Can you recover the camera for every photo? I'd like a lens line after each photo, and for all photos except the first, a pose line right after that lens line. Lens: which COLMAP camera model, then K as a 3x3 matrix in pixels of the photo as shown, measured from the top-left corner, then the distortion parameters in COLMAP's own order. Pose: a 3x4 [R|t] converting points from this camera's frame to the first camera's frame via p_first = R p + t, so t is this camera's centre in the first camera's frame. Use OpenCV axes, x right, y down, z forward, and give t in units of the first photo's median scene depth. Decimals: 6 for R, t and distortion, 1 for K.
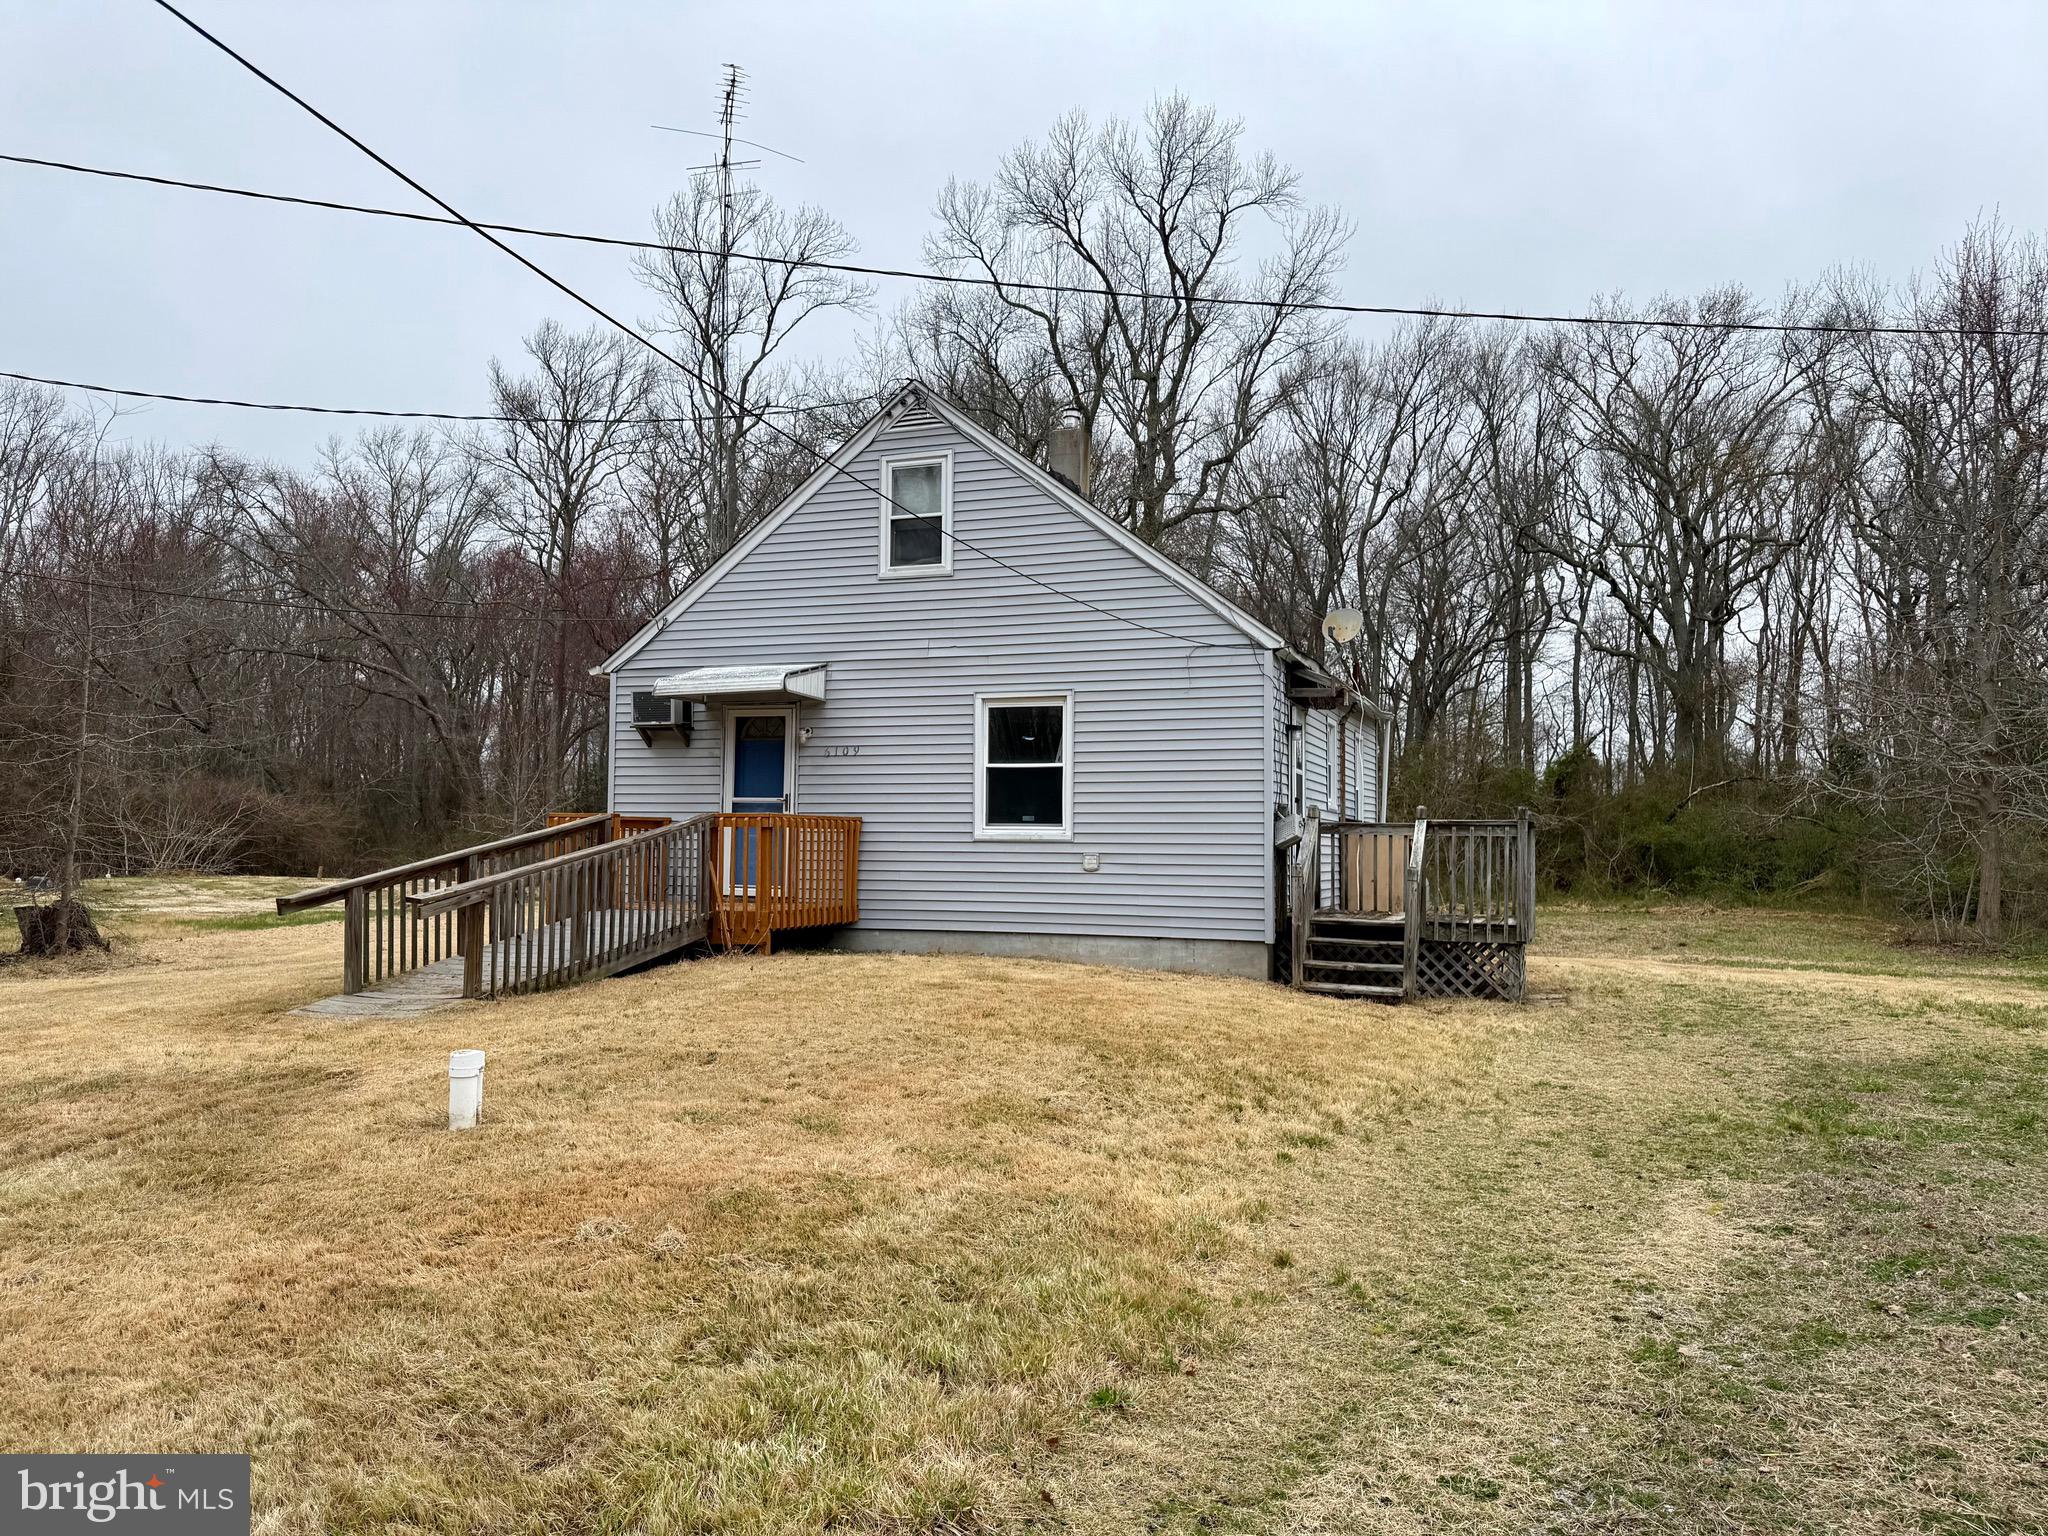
lens RADIAL K [[1438.8, 0, 1020.3], [0, 1438.8, 784.7], [0, 0, 1]] dist [0.068404, -0.097905]
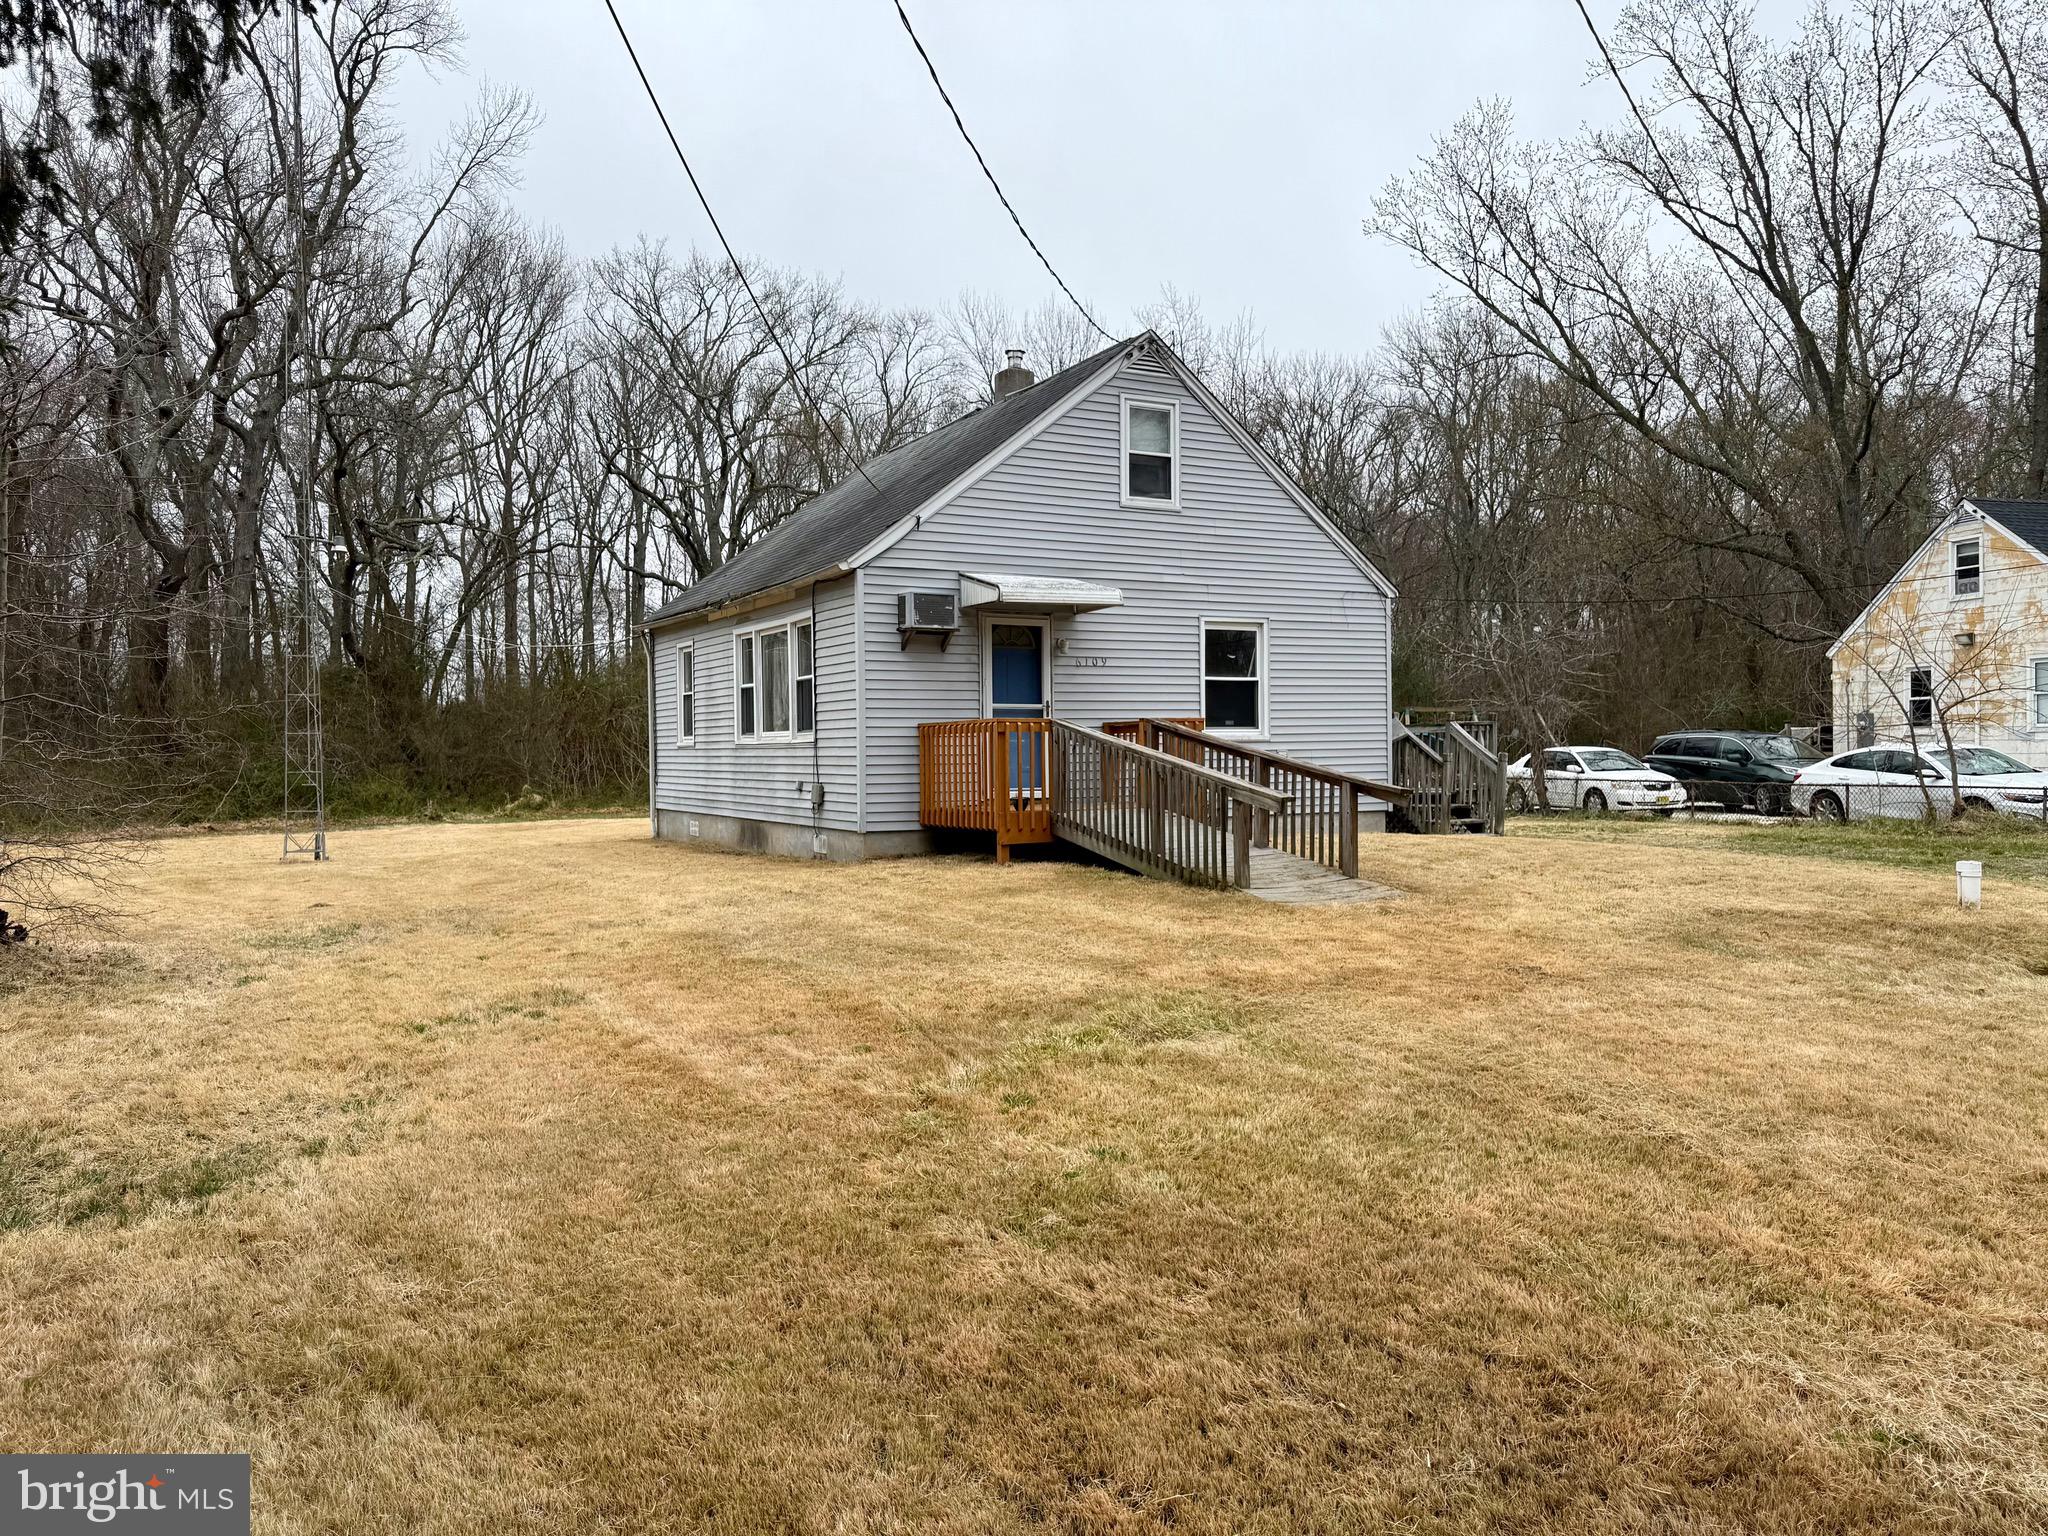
lens RADIAL K [[1438.8, 0, 1020.3], [0, 1438.8, 784.7], [0, 0, 1]] dist [0.068404, -0.097905]
pose [[0.649783, -0.035202, 0.759304, -1.011753], [-0.012415, 0.998302, 0.056907, 0.008531], [-0.760018, -0.046404, 0.648243, 0.337735]]
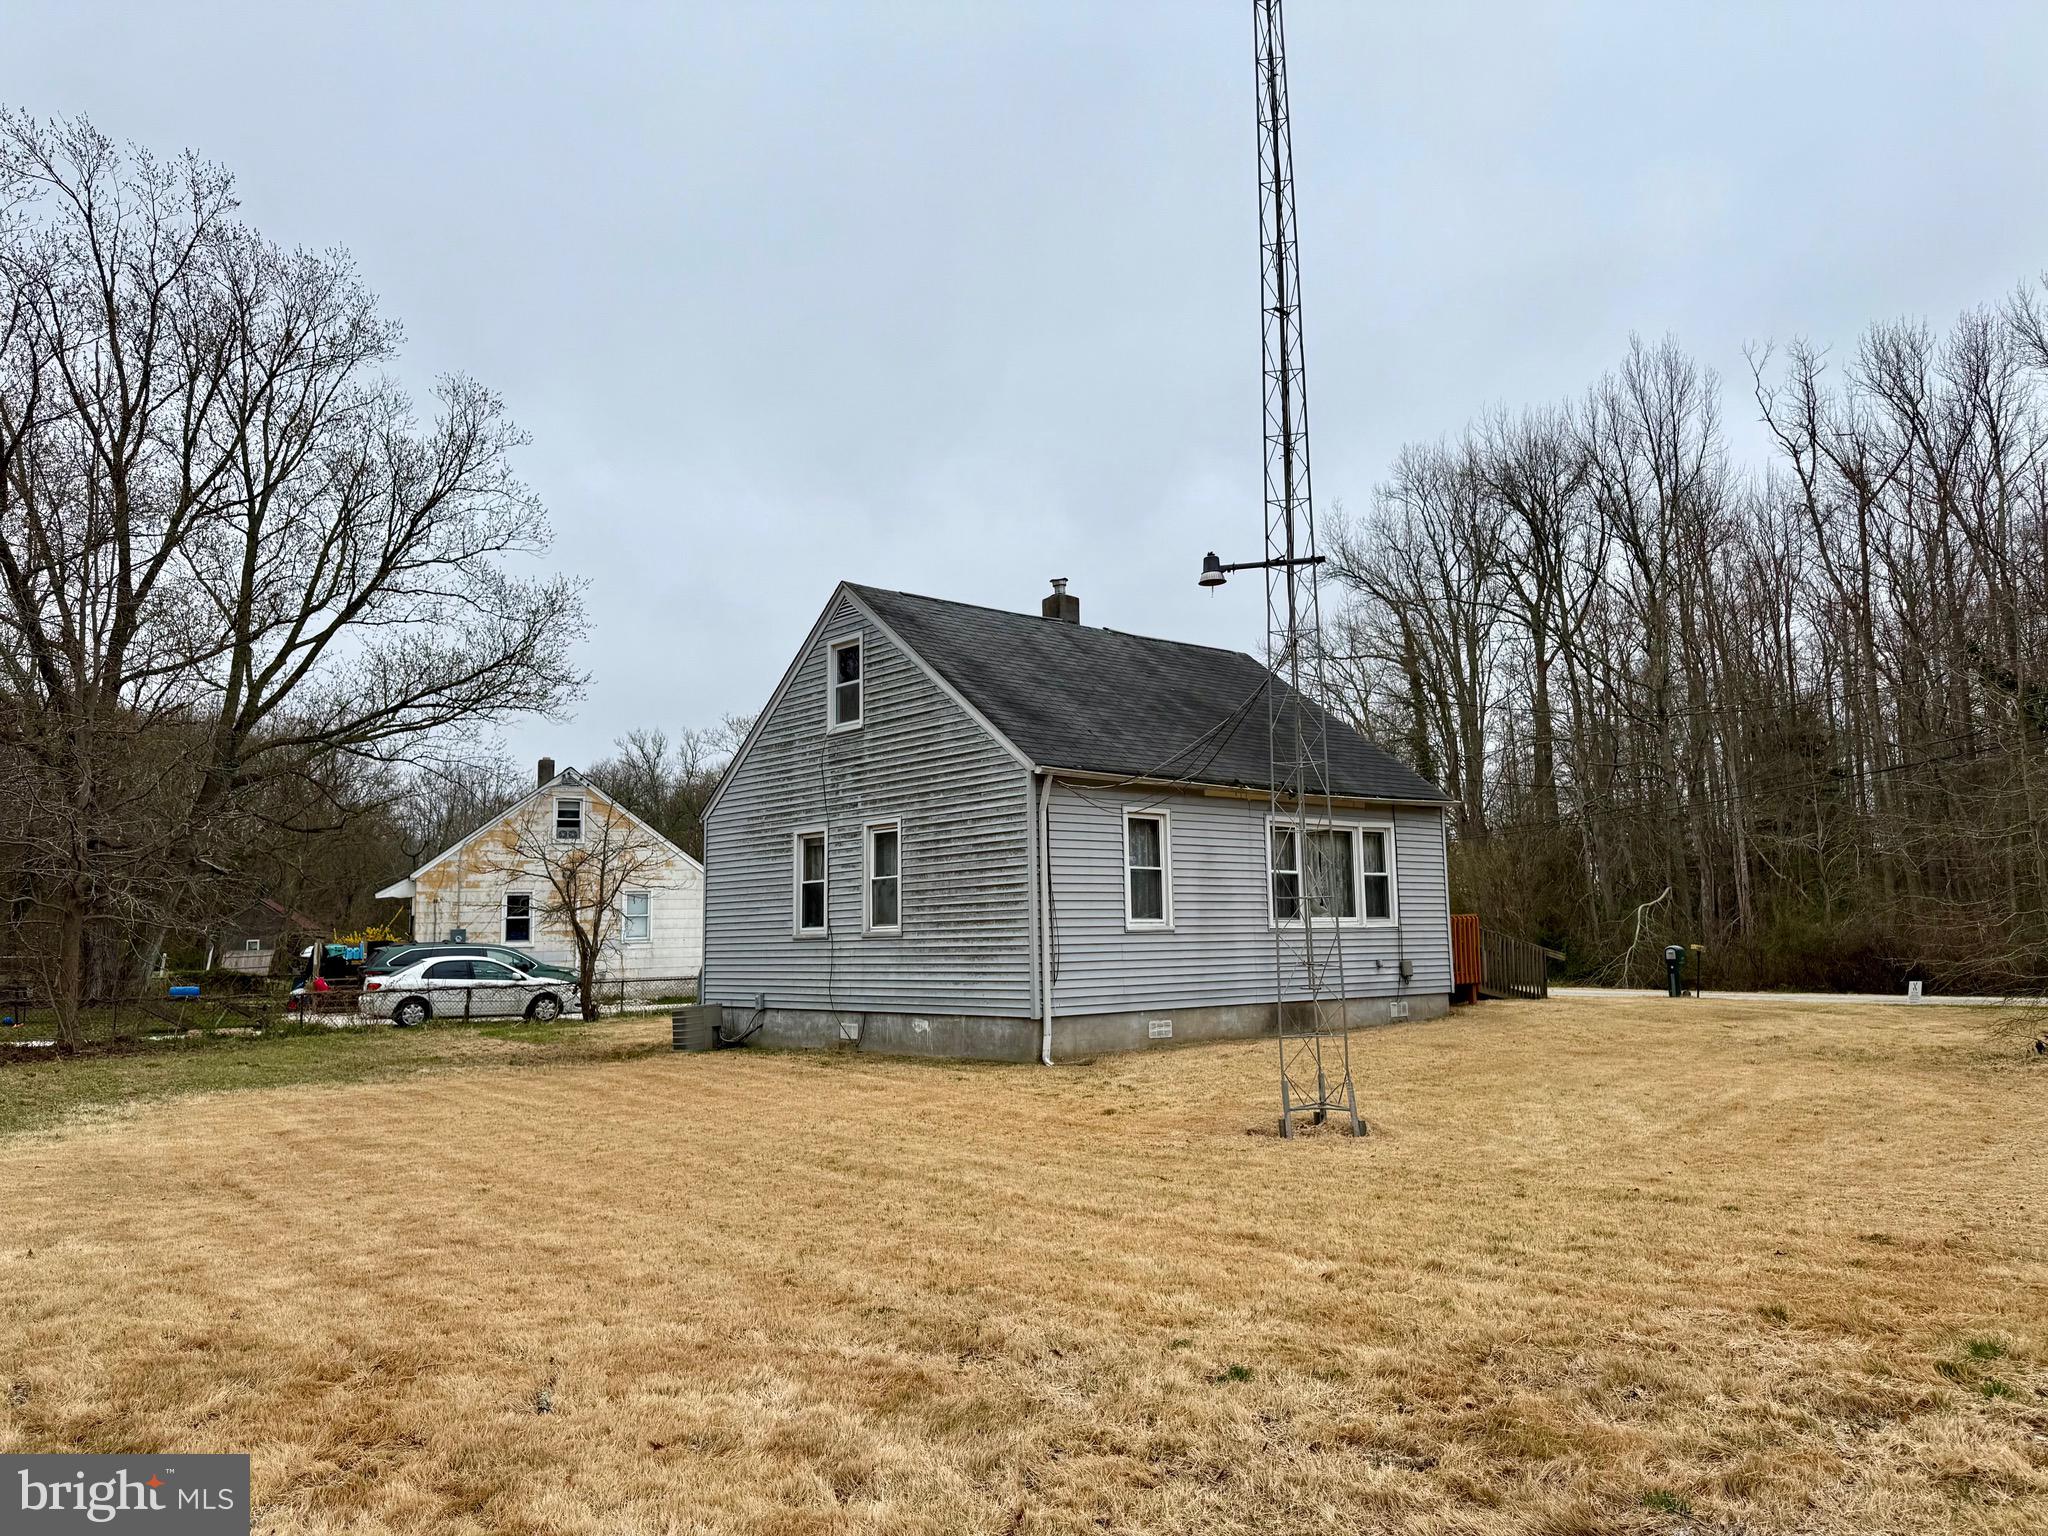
lens RADIAL K [[1442.7, 0, 1020.9], [0, 1442.7, 761.4], [0, 0, 1]] dist [0.089160, -0.134744]
pose [[-0.875185, 0.064975, 0.479406, -0.641982], [-0.009129, 0.988546, -0.150644, 0.096399], [-0.483703, -0.136218, -0.864567, 2.572553]]
